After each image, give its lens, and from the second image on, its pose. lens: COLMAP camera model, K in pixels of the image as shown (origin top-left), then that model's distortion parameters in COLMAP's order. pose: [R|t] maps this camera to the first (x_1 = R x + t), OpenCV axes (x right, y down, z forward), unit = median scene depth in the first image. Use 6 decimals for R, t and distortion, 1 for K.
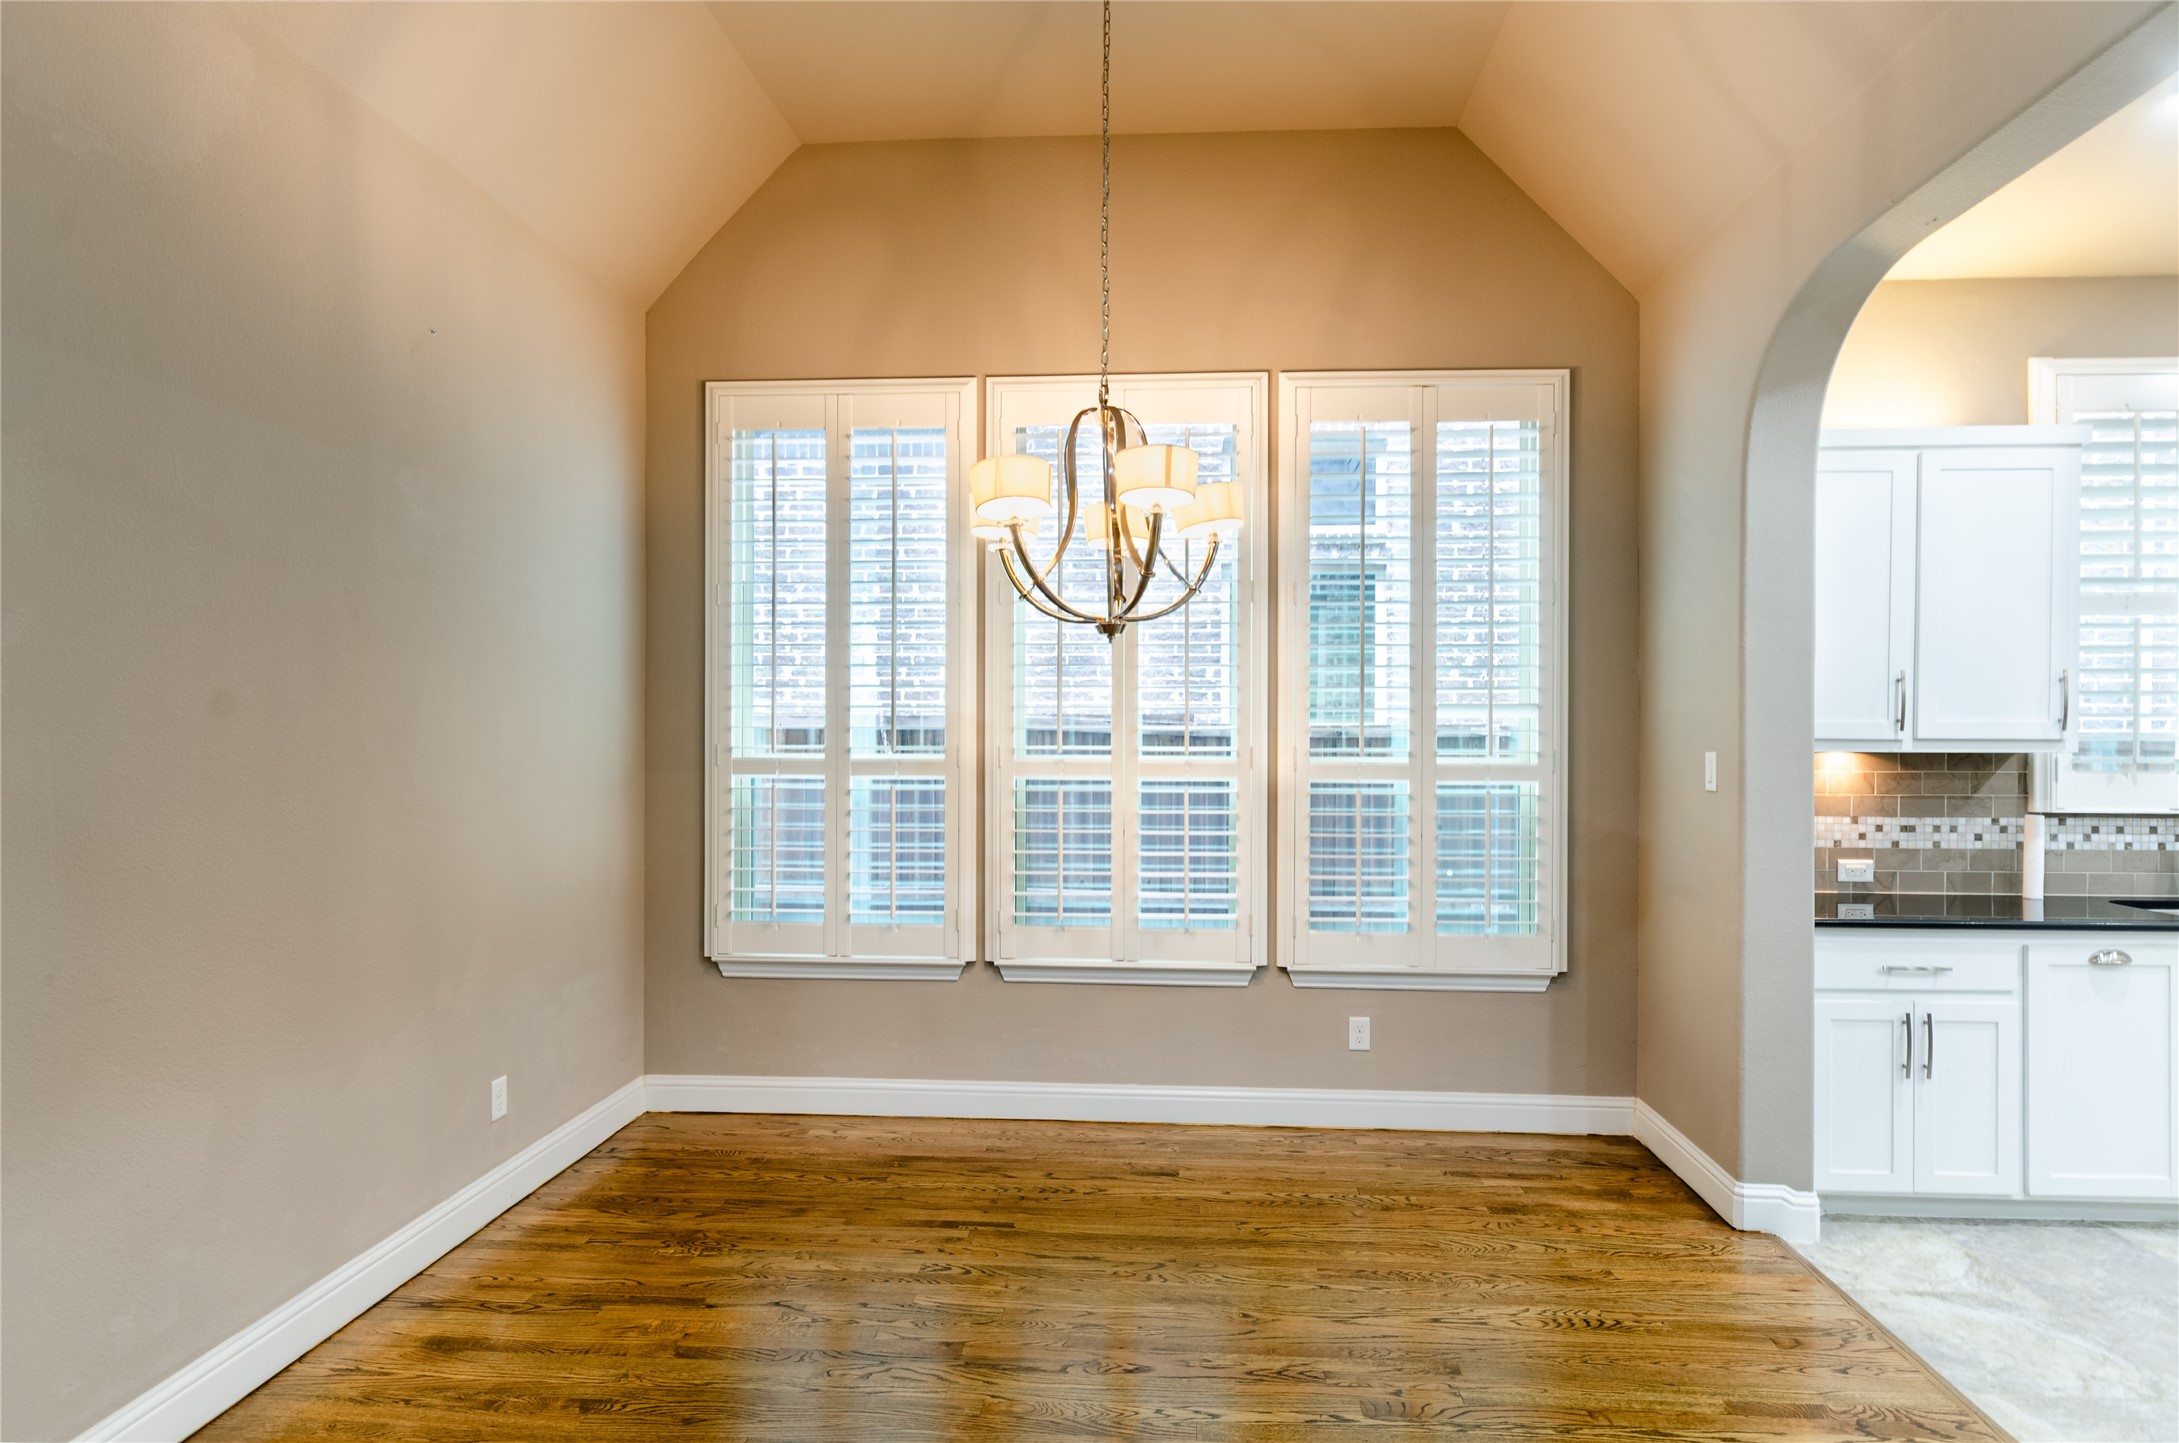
lens RADIAL K [[1189.5, 0, 1103.2], [0, 1189.5, 734.9], [0, 0, 1]] dist [0.002588, -0.005911]
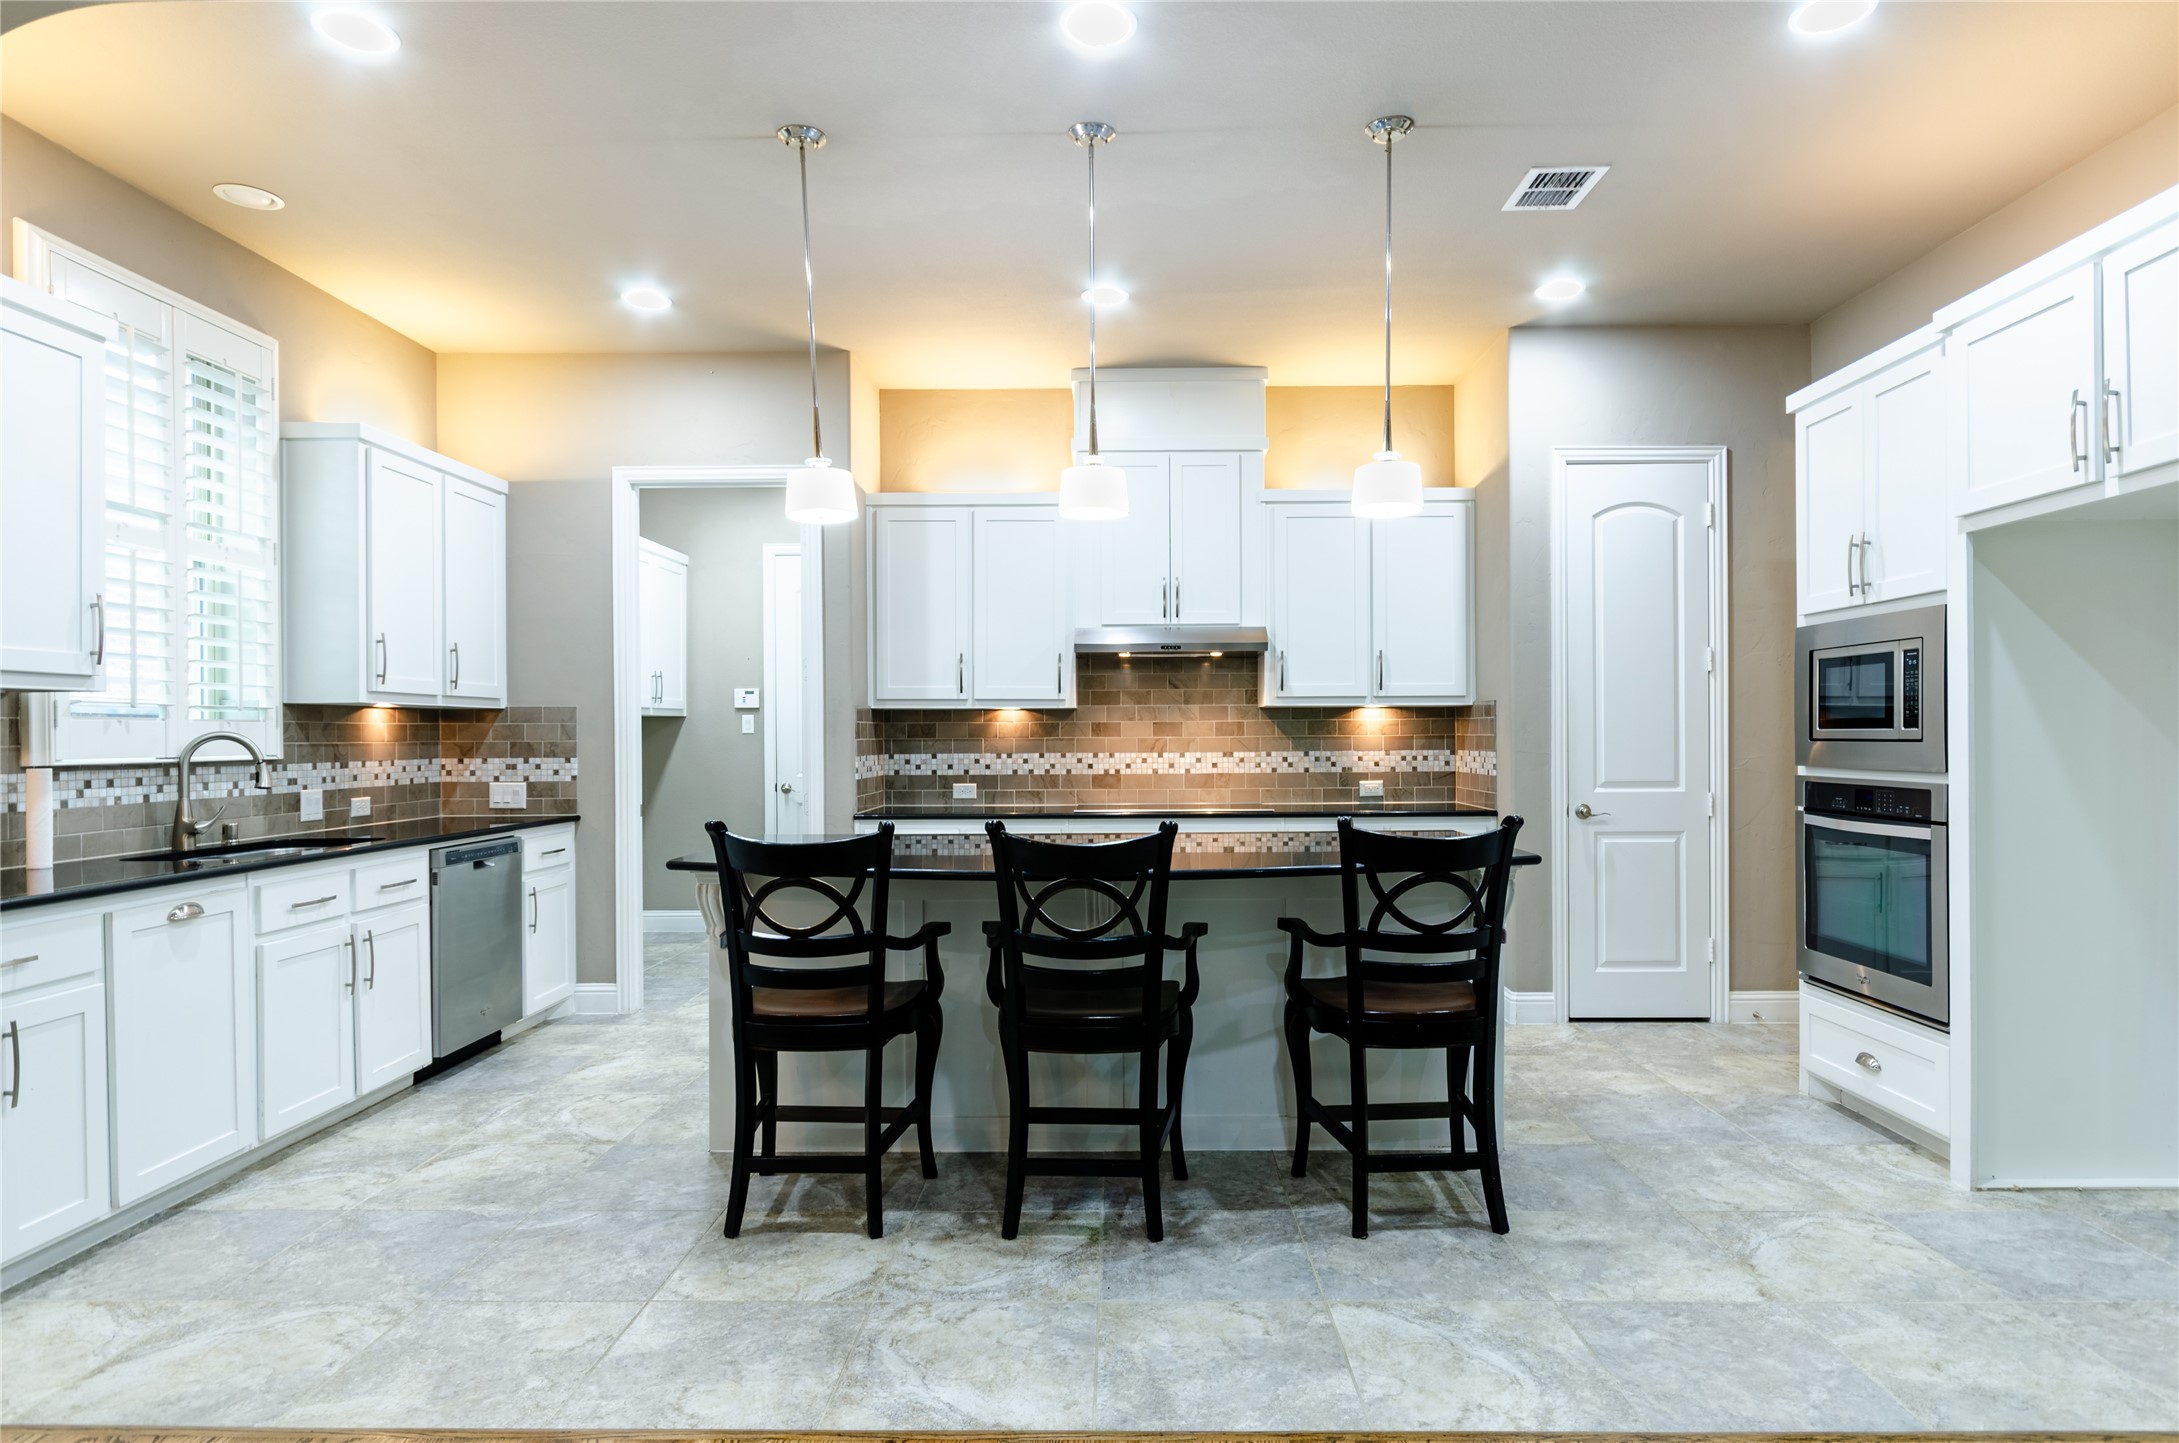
lens RADIAL K [[1189.5, 0, 1103.2], [0, 1189.5, 734.9], [0, 0, 1]] dist [0.002588, -0.005911]
pose [[-0.055041, -0.004191, 0.998475, -0.087263], [0.010130, 0.999937, 0.004756, 0.046688], [-0.998433, 0.010376, -0.054995, 0.295874]]
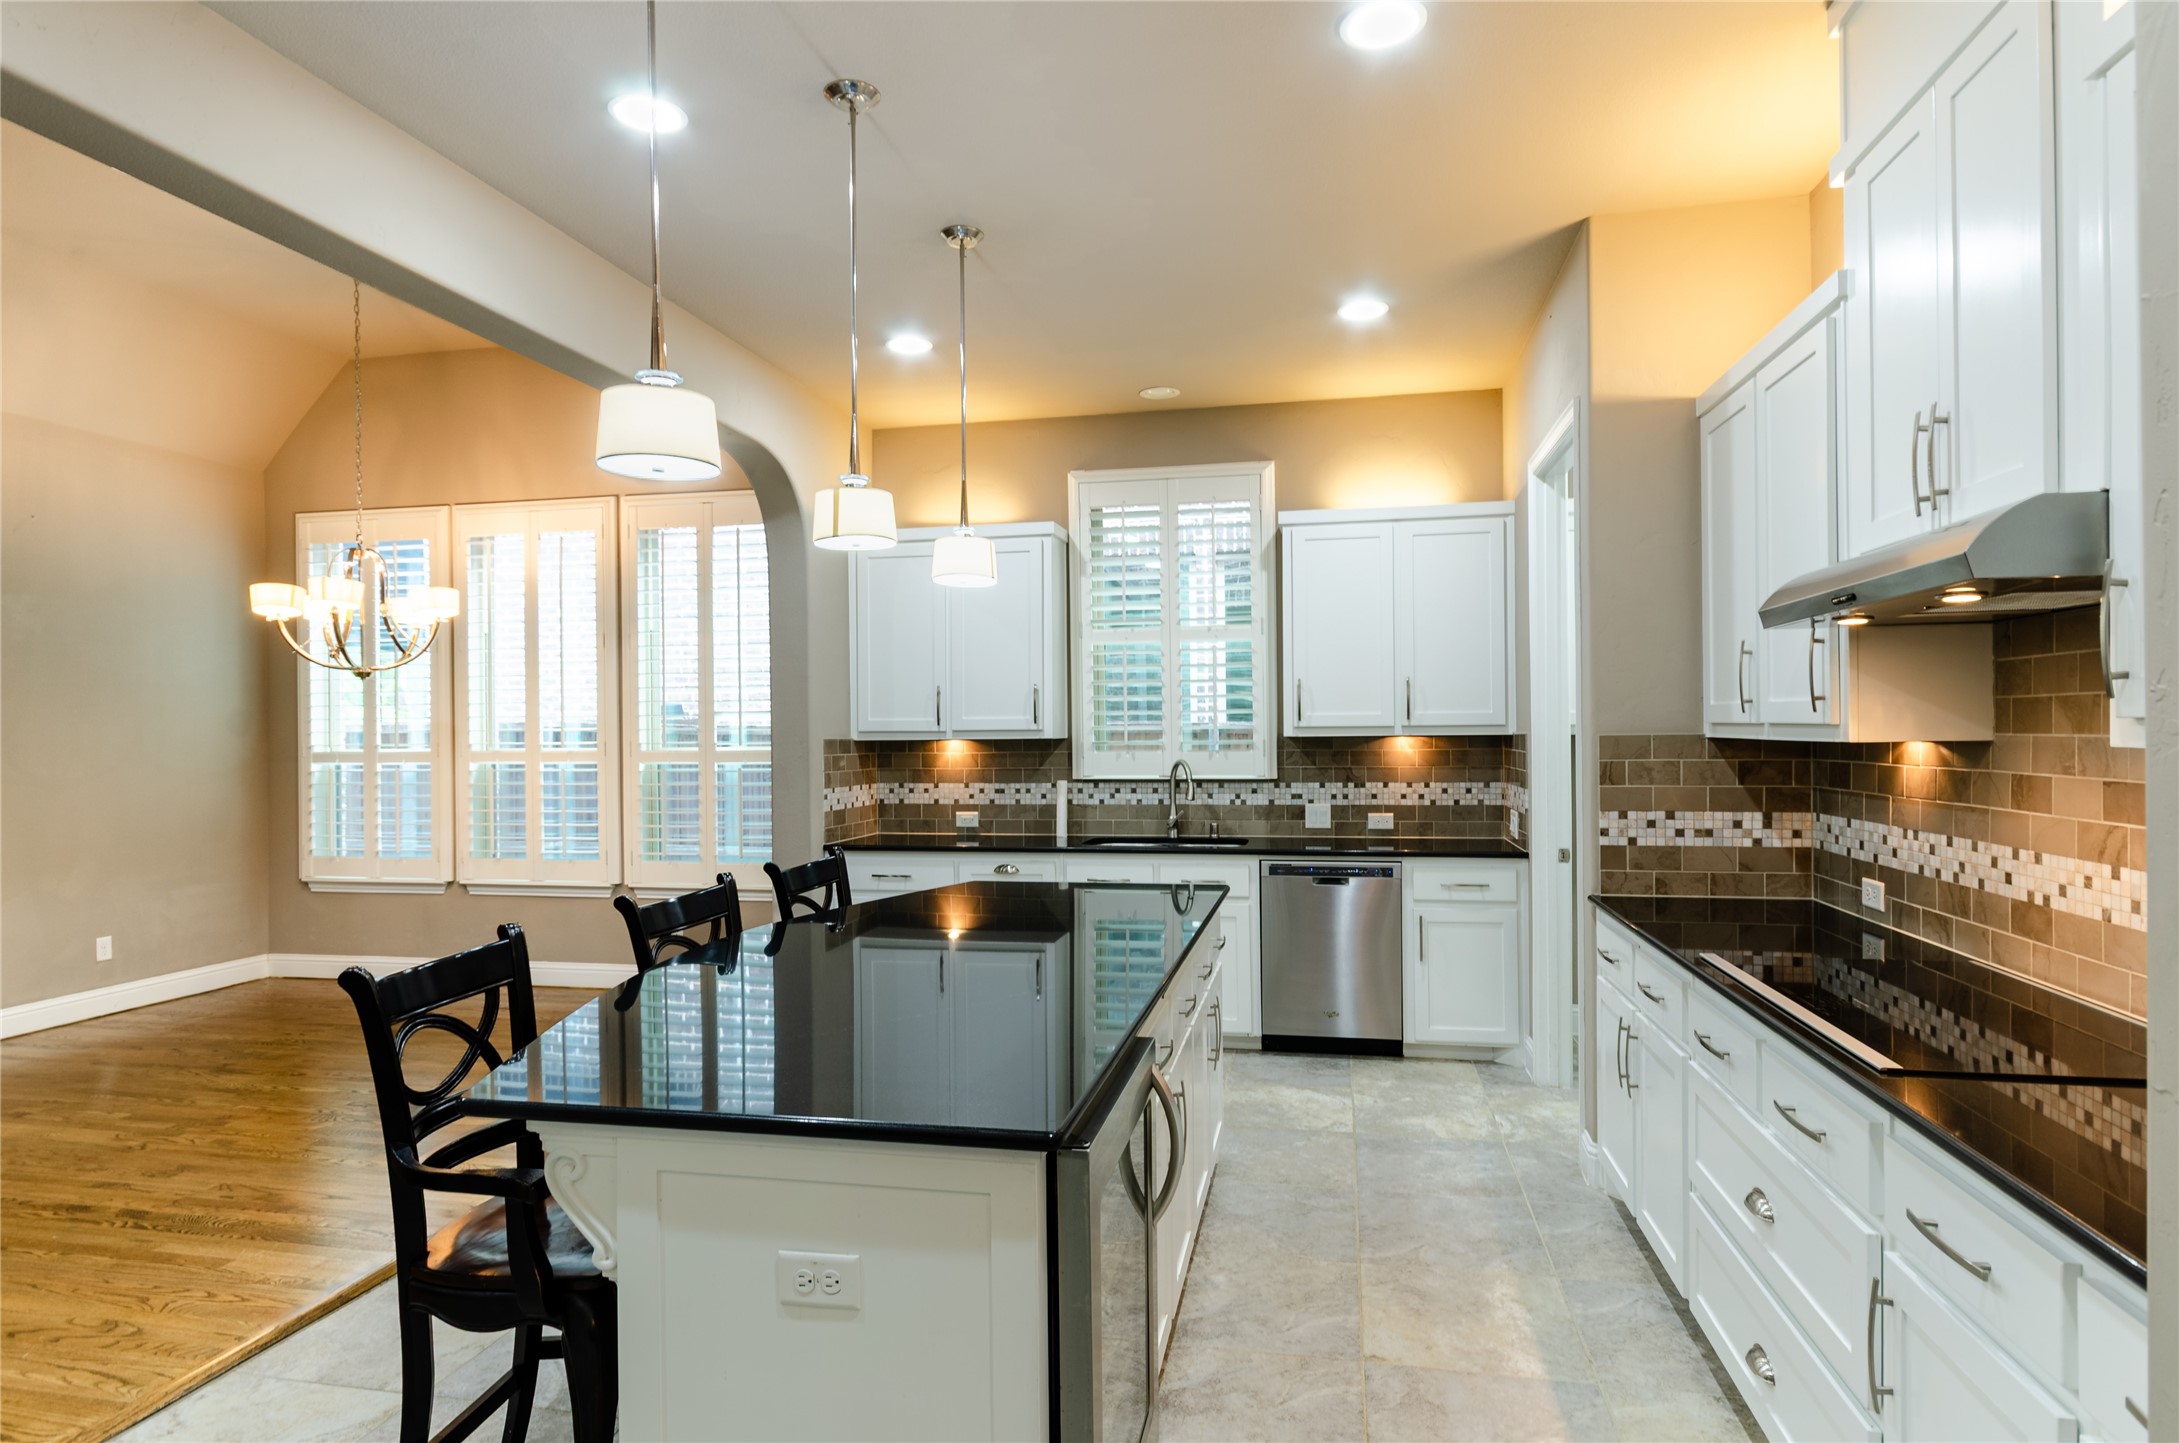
lens RADIAL K [[1167.4, 0, 1102.4], [0, 1167.4, 733.7], [0, 0, 1]] dist [0.003264, -0.001206]
pose [[0.991562, -0.013269, -0.128953, 1.005520], [0.013082, 0.999912, -0.002298, 0.012456], [0.128972, 0.000591, 0.991648, -0.435231]]
